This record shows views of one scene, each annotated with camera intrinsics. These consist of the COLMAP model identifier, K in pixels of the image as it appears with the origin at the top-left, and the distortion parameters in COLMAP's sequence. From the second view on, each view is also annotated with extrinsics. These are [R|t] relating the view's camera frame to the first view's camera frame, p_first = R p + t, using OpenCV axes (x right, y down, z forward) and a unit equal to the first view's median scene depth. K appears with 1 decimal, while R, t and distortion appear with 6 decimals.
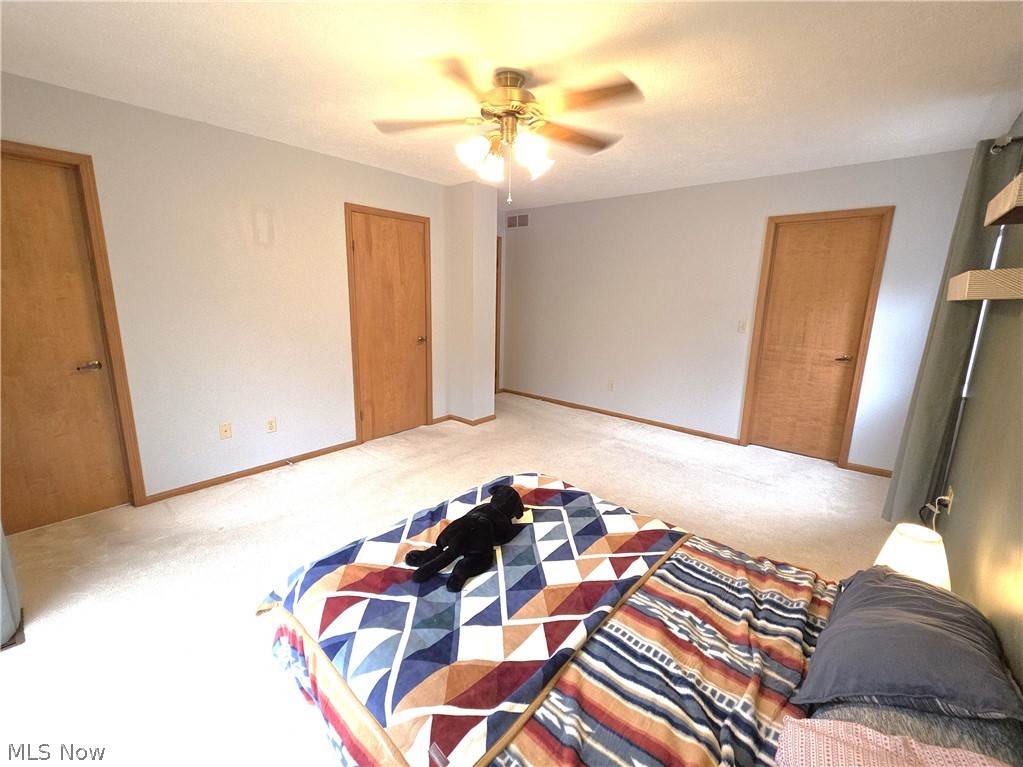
lens RADIAL K [[419.6, 0, 511.3], [0, 419.6, 377.2], [0, 0, 1]] dist [0.001142, 0.000327]
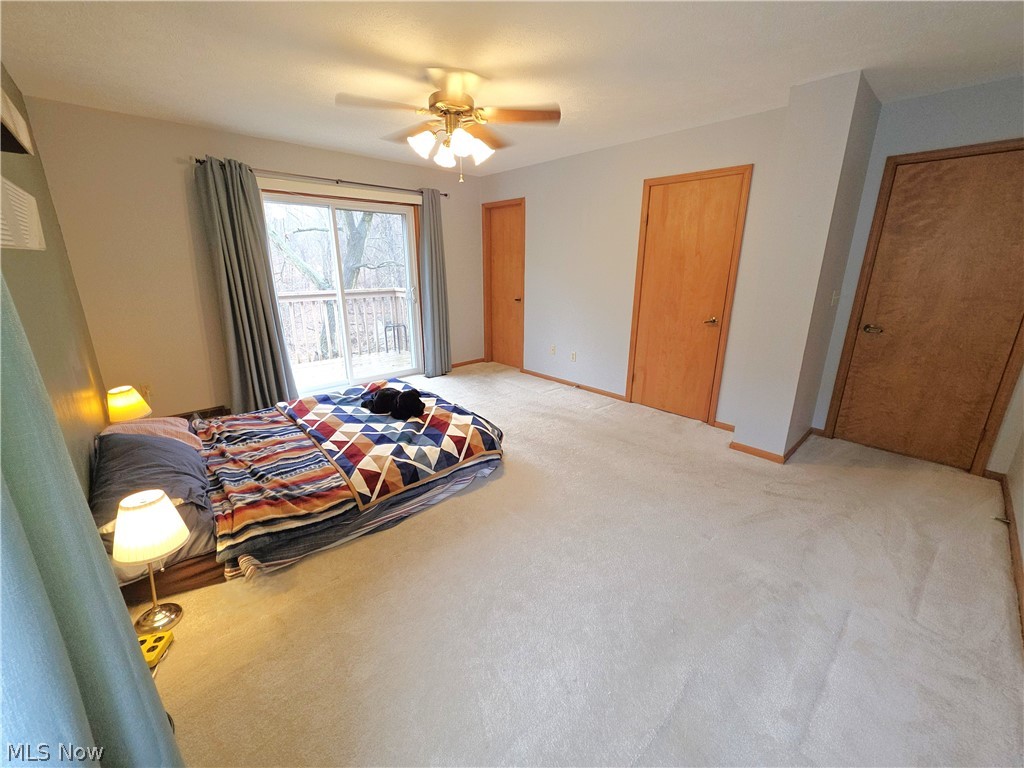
lens RADIAL K [[402.6, 0, 510.0], [0, 402.6, 378.4], [0, 0, 1]] dist [0.000073, 0.000233]
pose [[-0.098420, 0.259558, -0.960699, 1.149871], [-0.208256, 0.938638, 0.274932, -0.217055], [0.973110, 0.227130, -0.038327, 1.209807]]
